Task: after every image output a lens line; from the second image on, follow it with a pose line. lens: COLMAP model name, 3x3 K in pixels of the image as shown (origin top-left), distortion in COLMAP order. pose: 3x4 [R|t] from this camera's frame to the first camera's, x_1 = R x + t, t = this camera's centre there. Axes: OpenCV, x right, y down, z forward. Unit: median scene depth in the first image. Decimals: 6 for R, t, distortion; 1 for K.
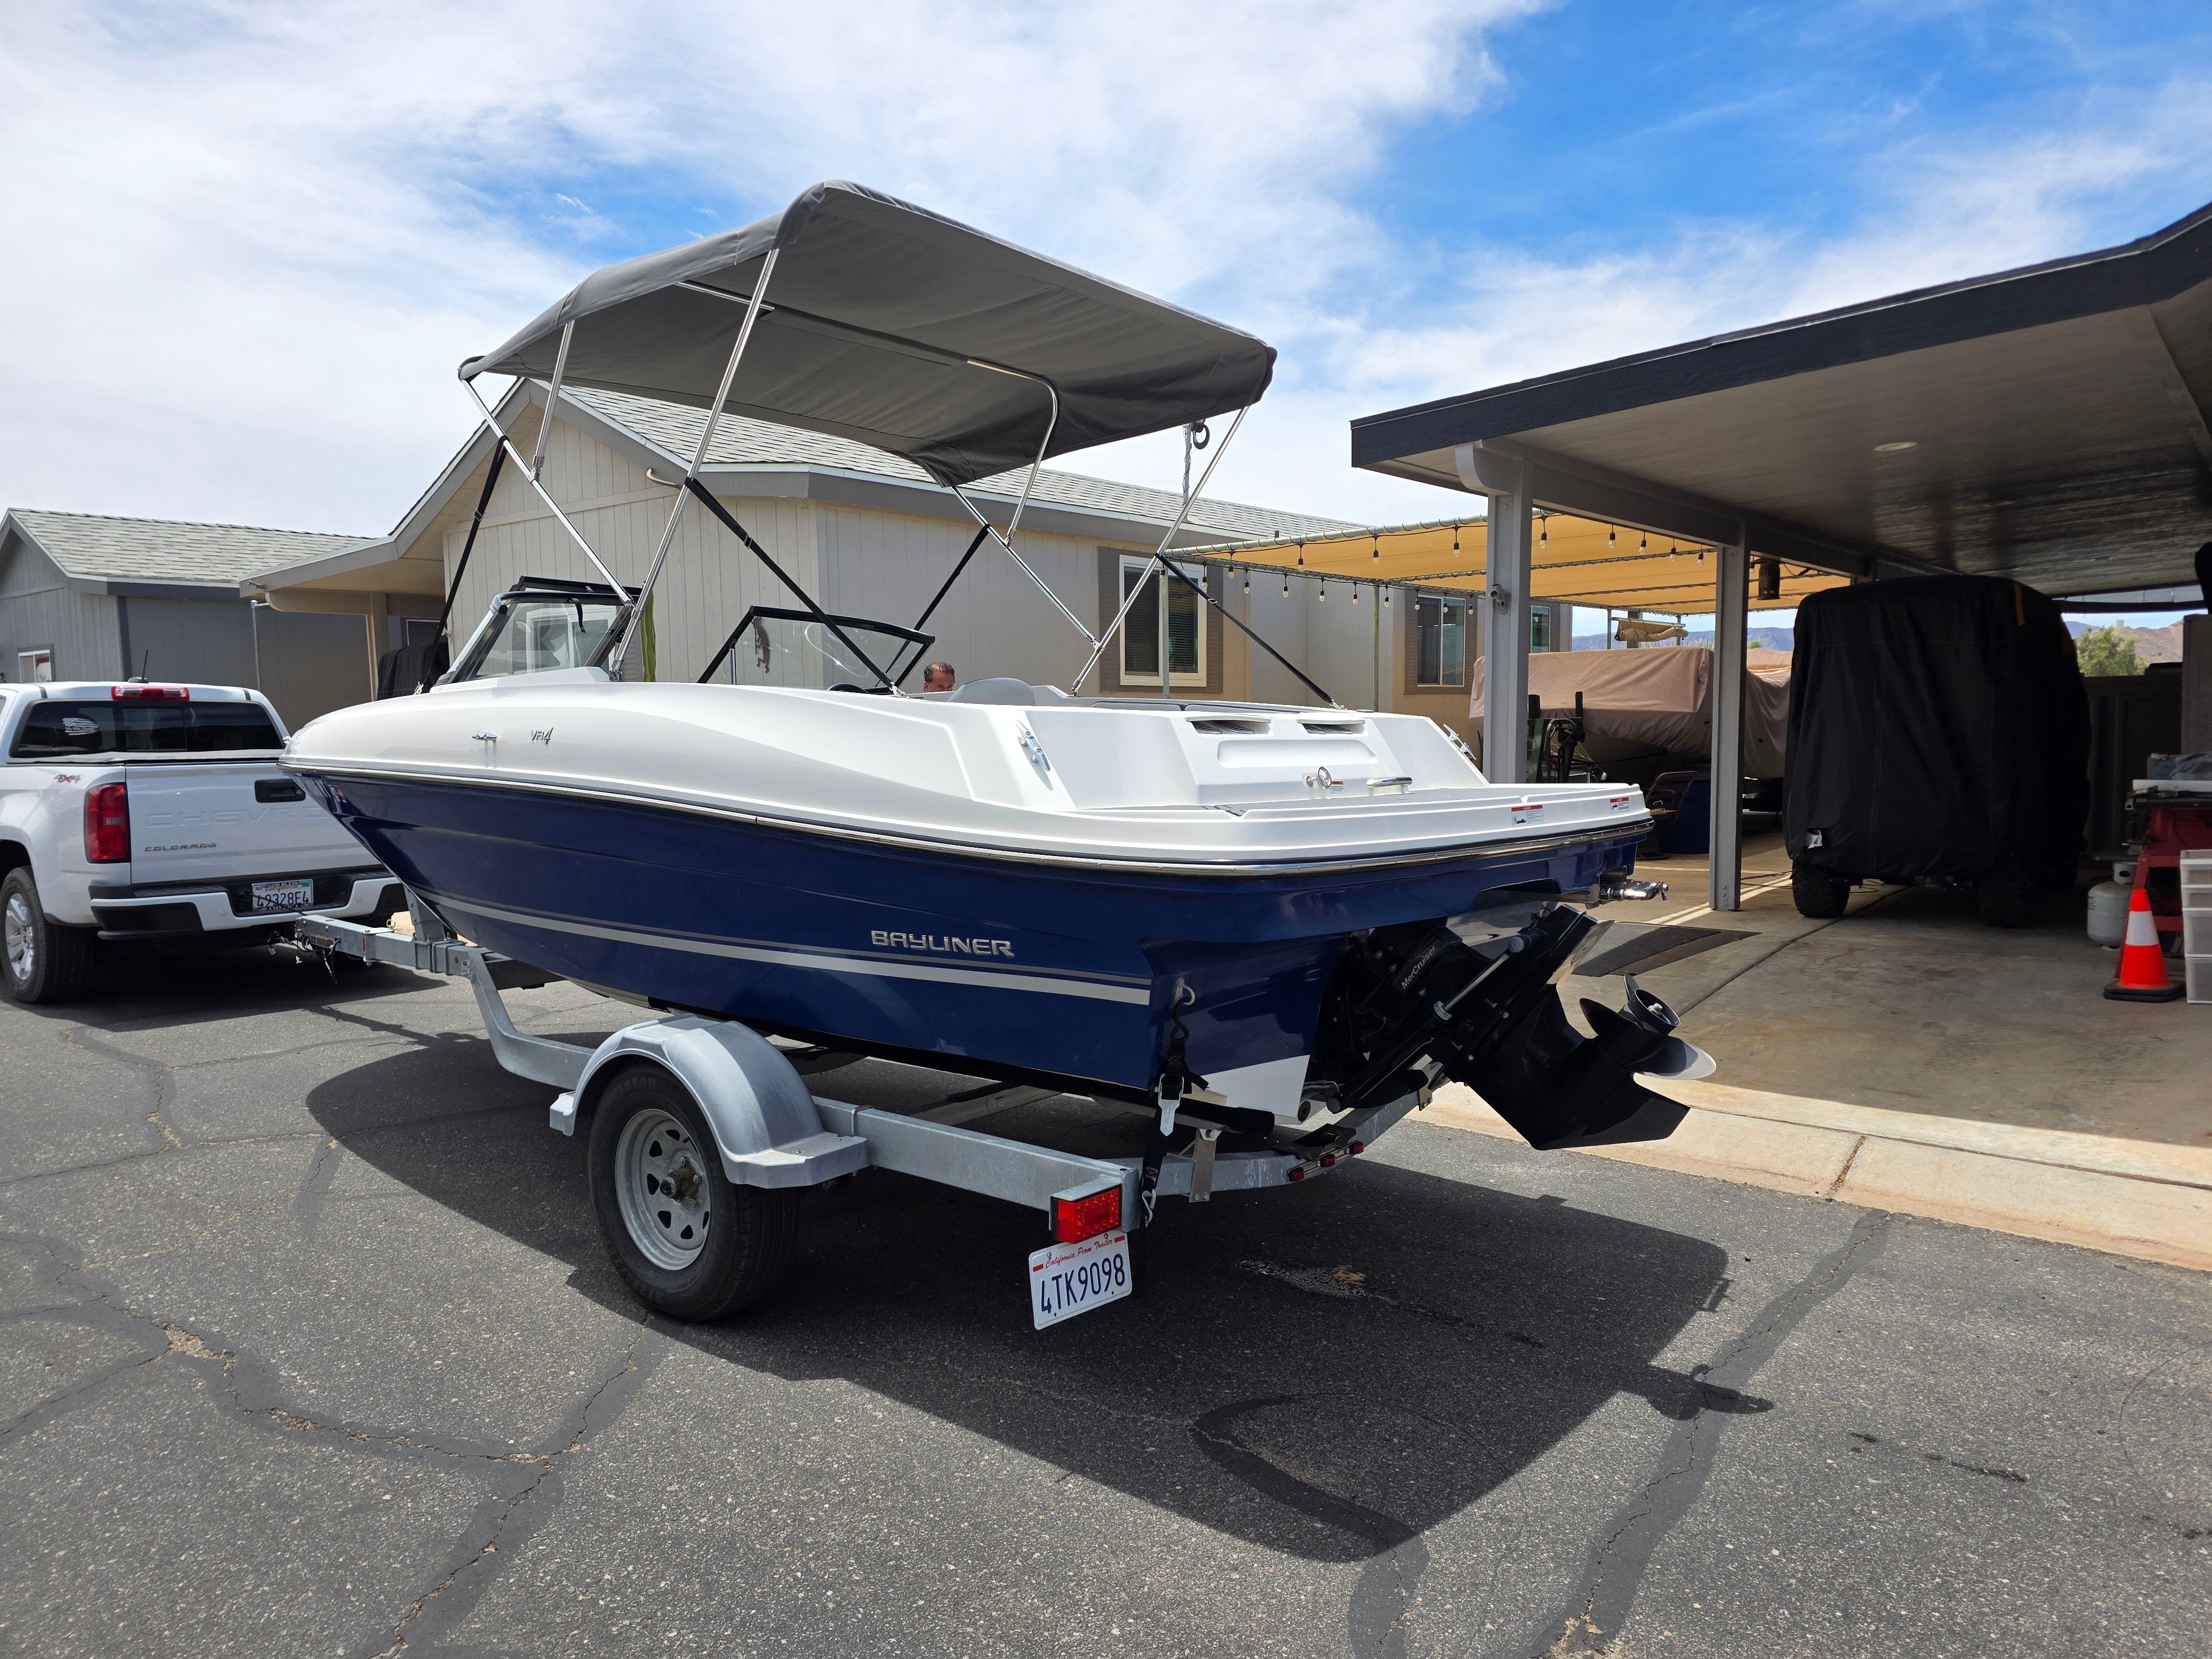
lens RADIAL K [[1476.3, 0, 1113.9], [0, 1476.3, 826.0], [0, 0, 1]] dist [0.062040, -0.055559]
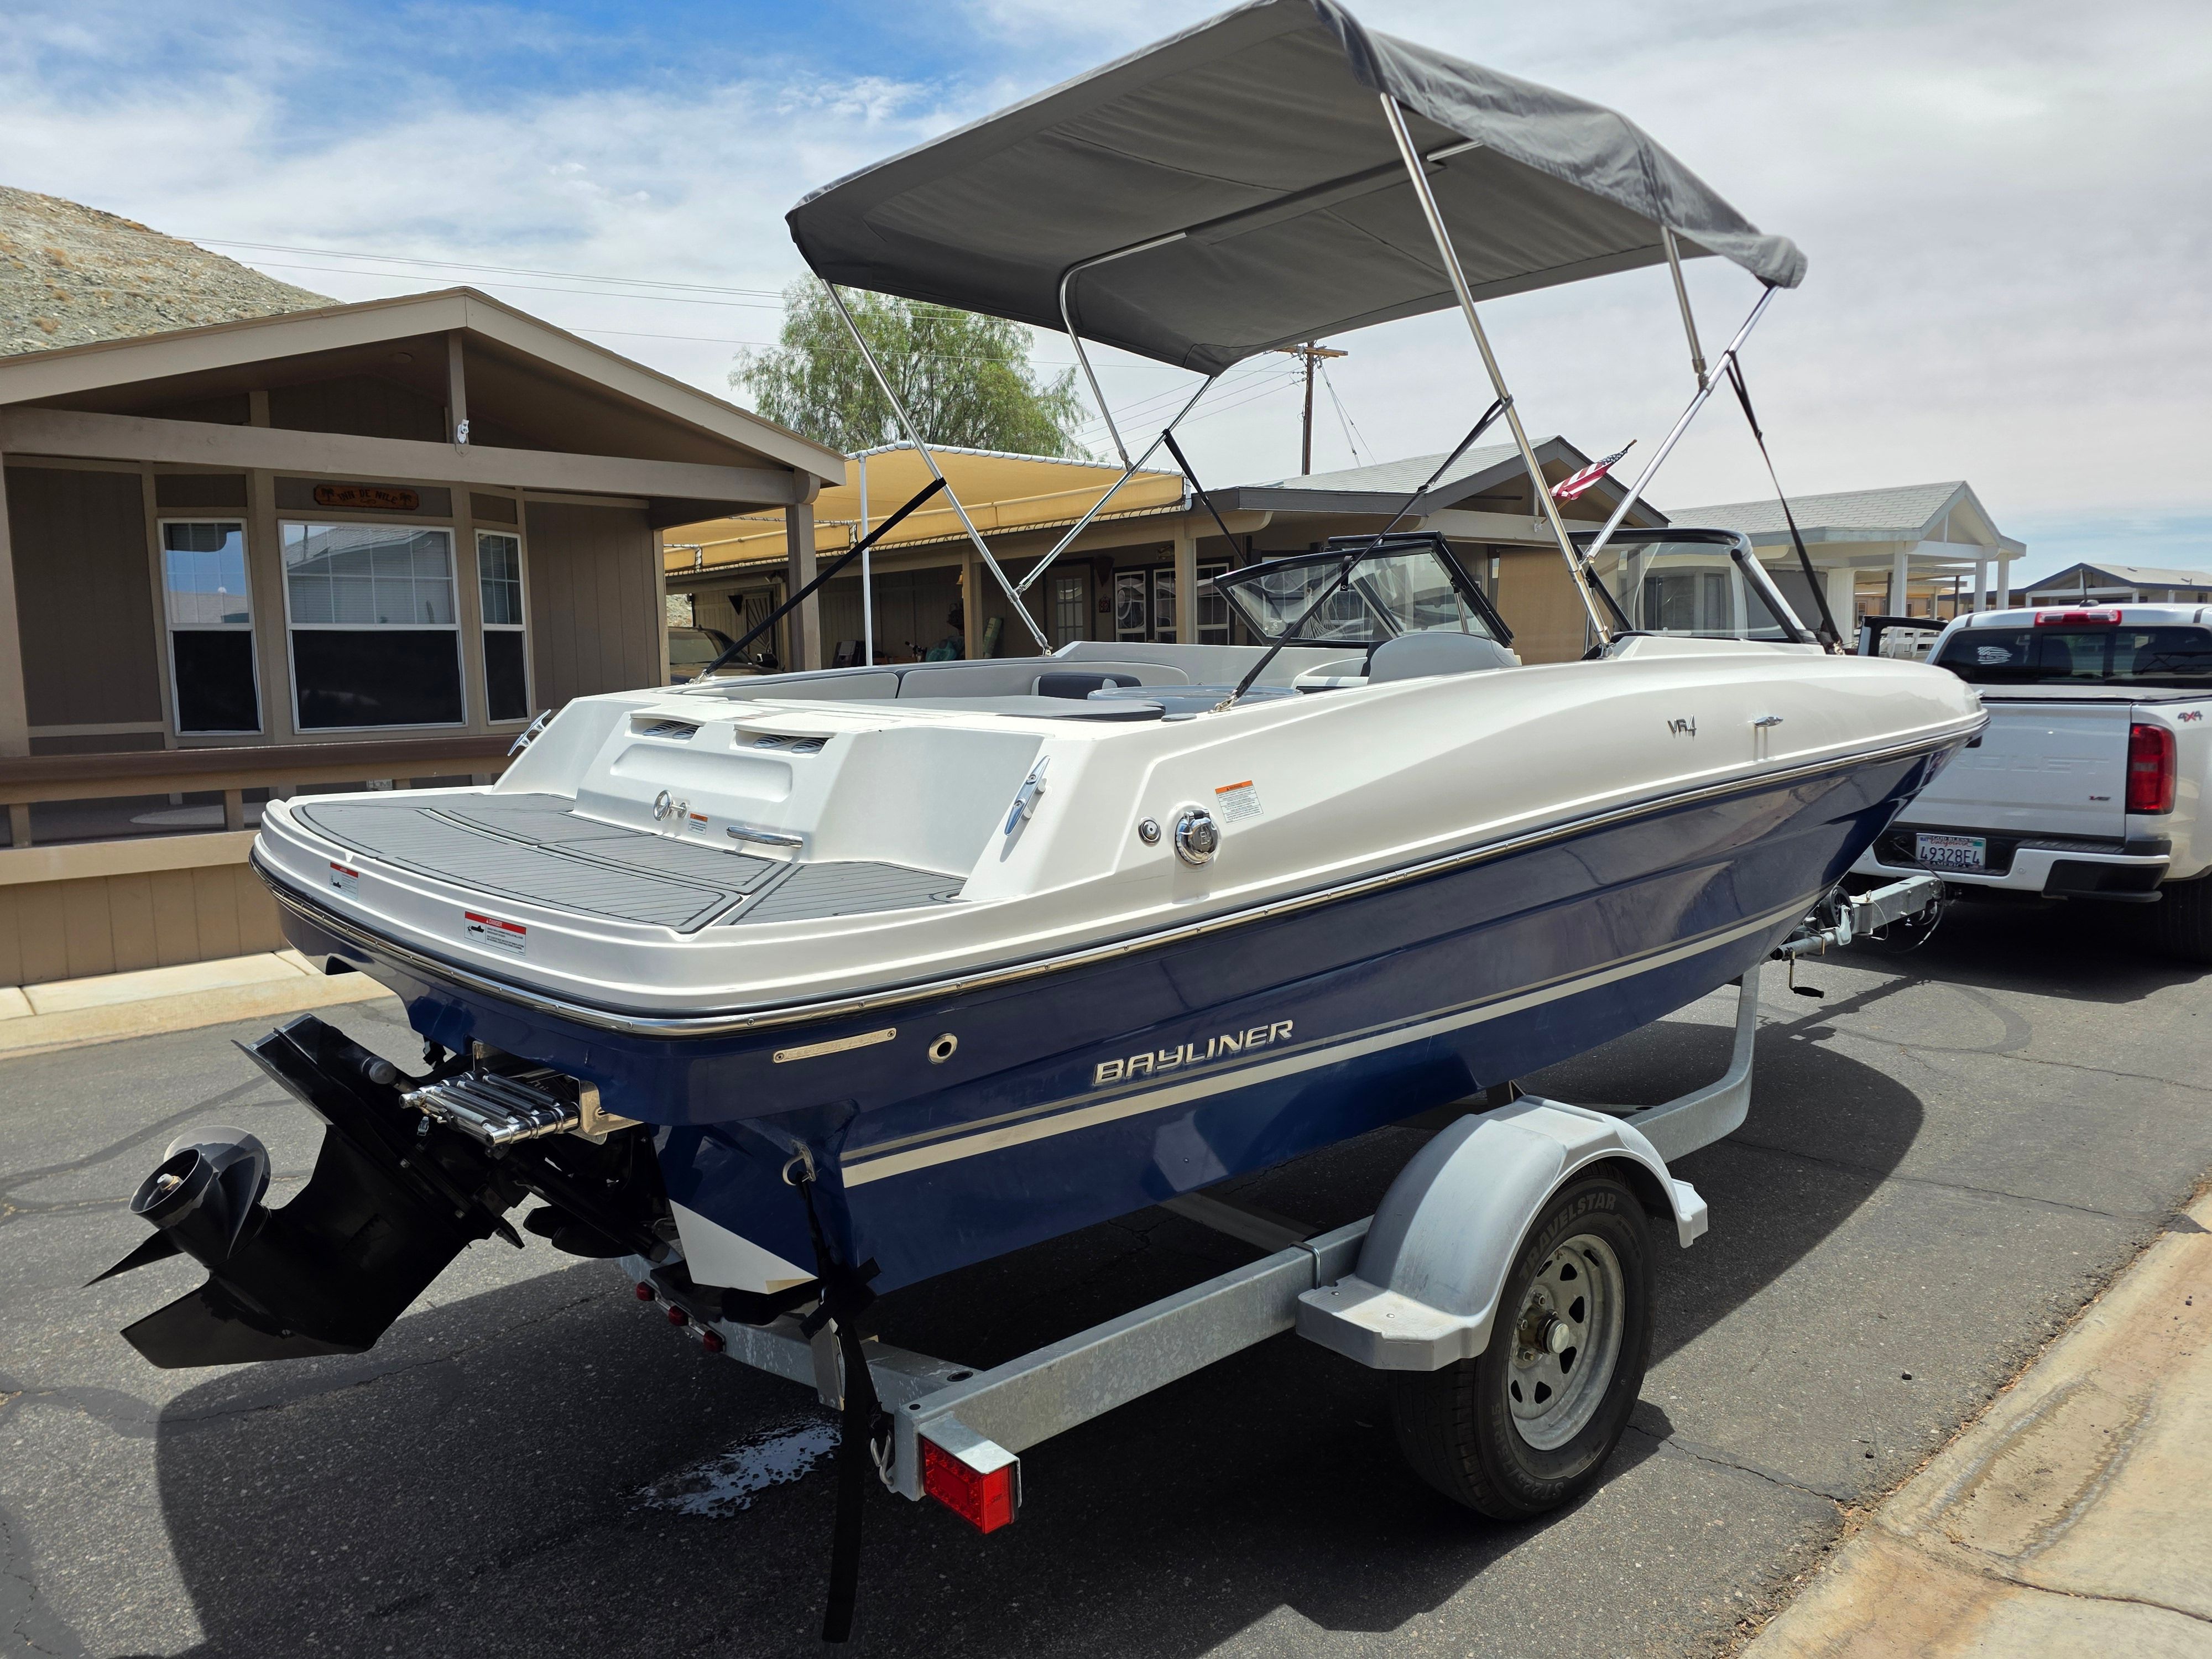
lens RADIAL K [[1479.3, 0, 1112.3], [0, 1479.3, 803.2], [0, 0, 1]] dist [0.086740, -0.082053]
pose [[-0.160856, 0.112787, -0.980512, 0.904427], [-0.052366, 0.991075, 0.122592, -0.148405], [0.985588, 0.071065, -0.153514, 1.440894]]
